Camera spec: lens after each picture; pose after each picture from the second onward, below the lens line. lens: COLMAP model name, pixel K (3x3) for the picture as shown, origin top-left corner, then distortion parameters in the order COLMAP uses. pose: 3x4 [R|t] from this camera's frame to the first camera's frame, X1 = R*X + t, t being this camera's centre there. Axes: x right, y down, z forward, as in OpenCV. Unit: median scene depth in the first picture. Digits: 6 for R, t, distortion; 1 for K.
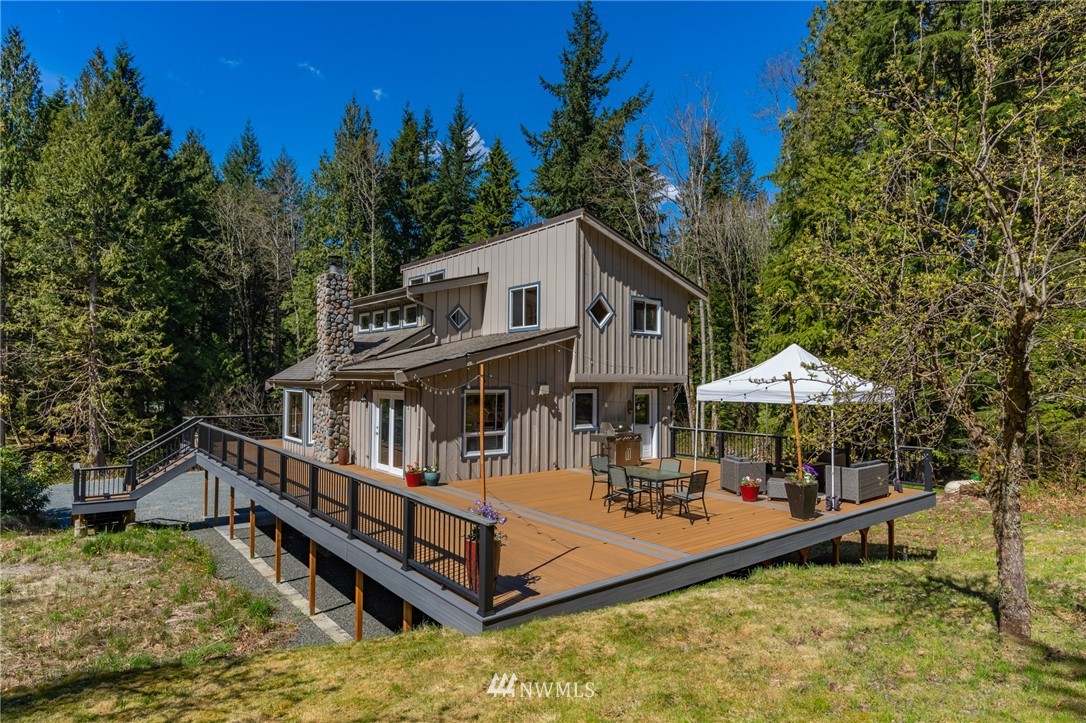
lens RADIAL K [[594.9, 0, 552.4], [0, 594.9, 364.1], [0, 0, 1]] dist [0.014675, -0.005614]
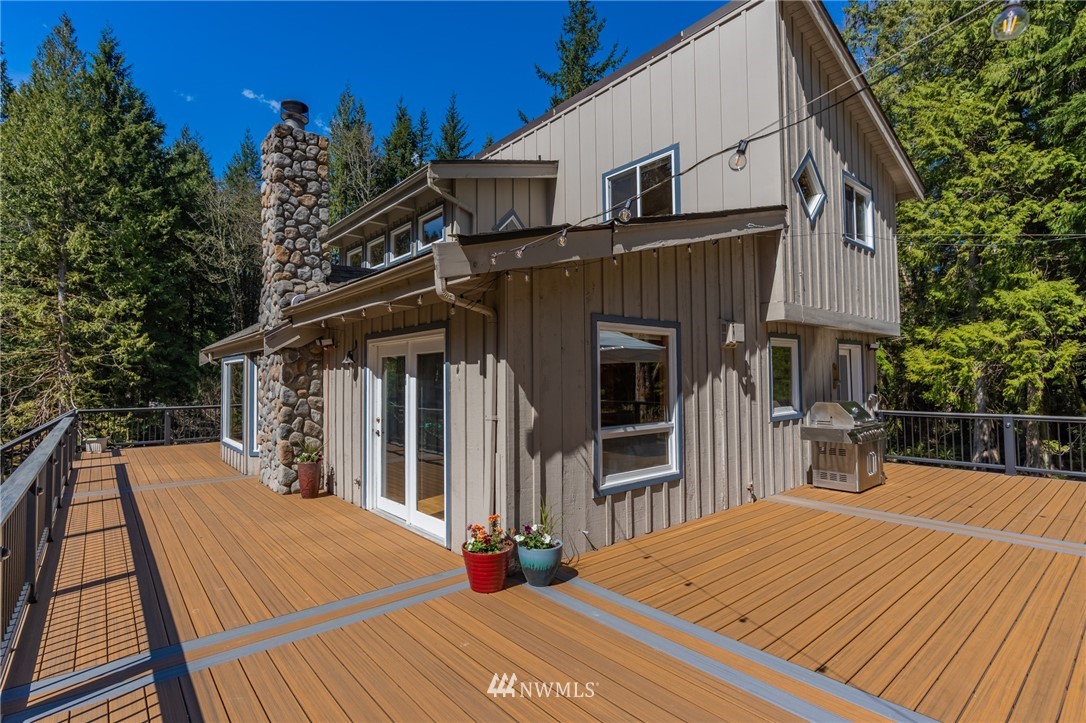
lens RADIAL K [[495.5, 0, 536.3], [0, 495.5, 362.0], [0, 0, 1]] dist [-0.003947, 0.003669]
pose [[0.999403, -0.016098, 0.030584, -0.160741], [0.016352, 0.999834, -0.008071, 0.058355], [-0.030449, 0.008566, 0.999500, 0.539500]]
